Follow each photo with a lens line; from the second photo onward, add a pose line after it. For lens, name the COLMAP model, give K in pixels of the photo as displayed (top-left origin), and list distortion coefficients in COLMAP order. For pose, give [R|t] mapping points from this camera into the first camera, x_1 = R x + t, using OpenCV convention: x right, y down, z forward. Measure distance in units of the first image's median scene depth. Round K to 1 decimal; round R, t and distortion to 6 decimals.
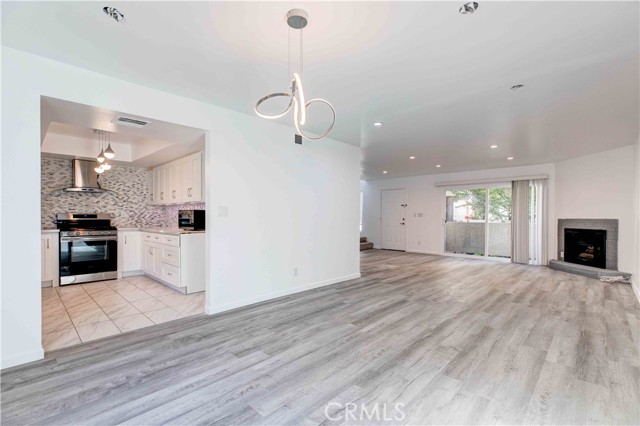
lens RADIAL K [[306.2, 0, 329.6], [0, 306.2, 219.6], [0, 0, 1]] dist [0.014307, 0.000162]
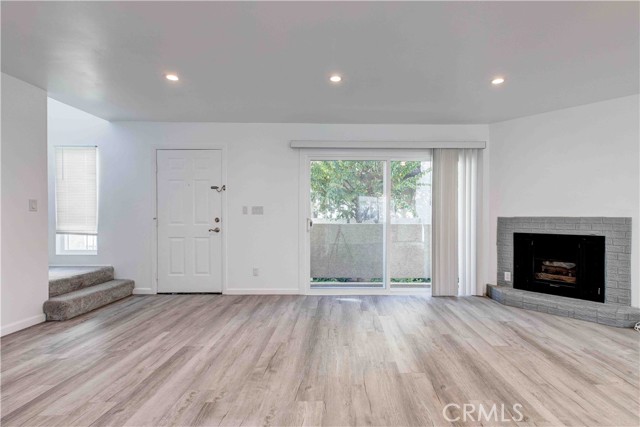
lens RADIAL K [[306.2, 0, 329.6], [0, 306.2, 220.1], [0, 0, 1]] dist [0.014307, 0.000162]
pose [[0.745984, -0.014678, 0.665802, 0.096725], [0.008676, 0.999886, 0.012322, -0.006849], [-0.665908, -0.003416, 0.746026, 0.773773]]
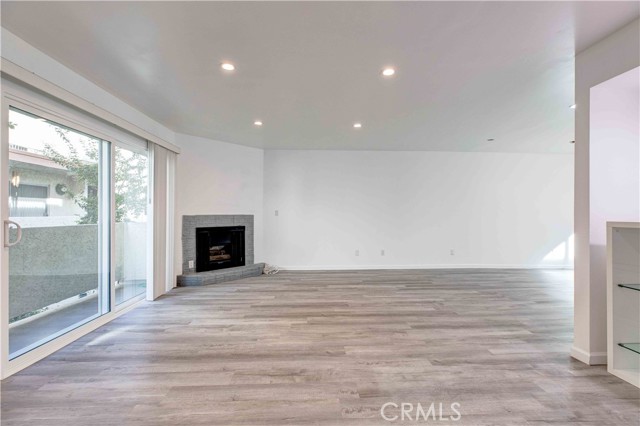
lens RADIAL K [[323.3, 0, 320.0], [0, 323.3, 213.0], [0, 0, 1]] dist [0.001065, 0.000140]
pose [[-0.744907, -0.003277, 0.667161, 0.019772], [0.003205, 0.999959, 0.008490, -0.013020], [-0.667161, 0.008463, -0.744865, 1.344882]]
